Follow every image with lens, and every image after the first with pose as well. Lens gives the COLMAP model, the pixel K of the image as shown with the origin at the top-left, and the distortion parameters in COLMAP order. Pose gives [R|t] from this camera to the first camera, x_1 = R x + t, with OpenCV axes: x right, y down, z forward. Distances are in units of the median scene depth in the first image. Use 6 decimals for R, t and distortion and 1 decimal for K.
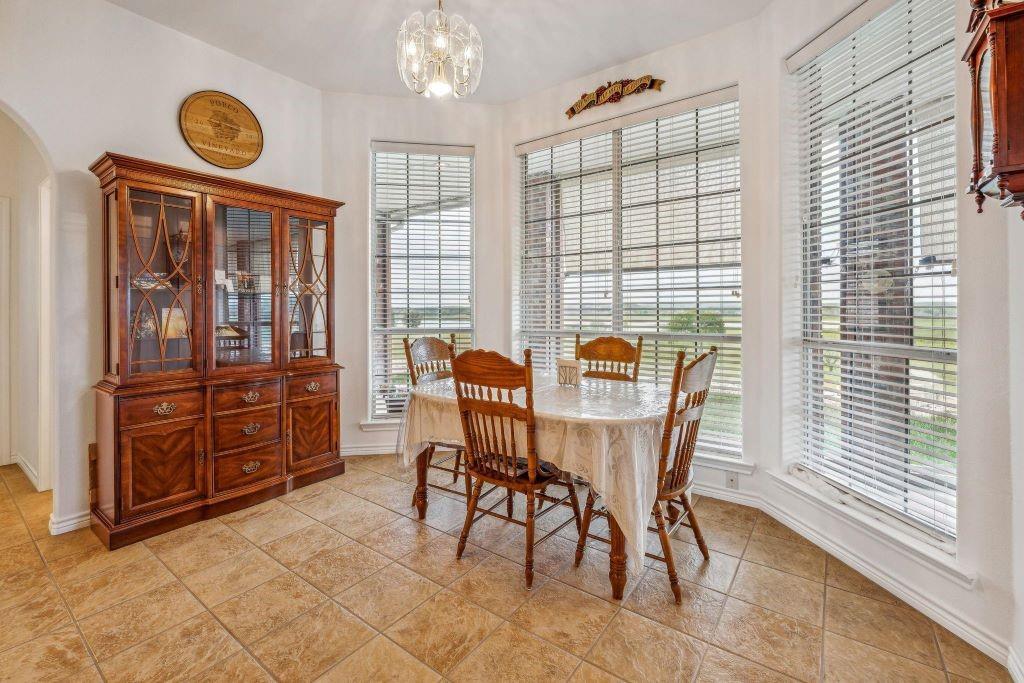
lens RADIAL K [[443.1, 0, 505.7], [0, 443.1, 309.1], [0, 0, 1]] dist [-0.000595, 0.000089]
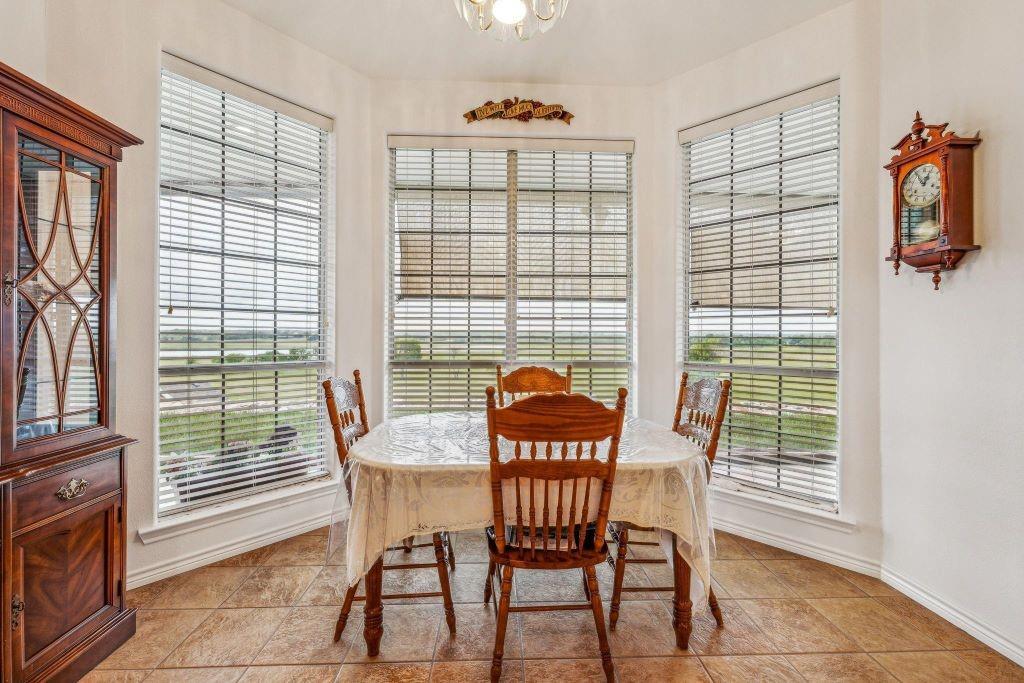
lens RADIAL K [[414.6, 0, 513.2], [0, 414.6, 337.0], [0, 0, 1]] dist [0.017709, -0.009530]
pose [[0.776131, 0.005823, 0.630545, -0.338485], [-0.008641, 0.999962, 0.001402, -0.001280], [-0.630512, -0.006537, 0.776152, 0.315407]]
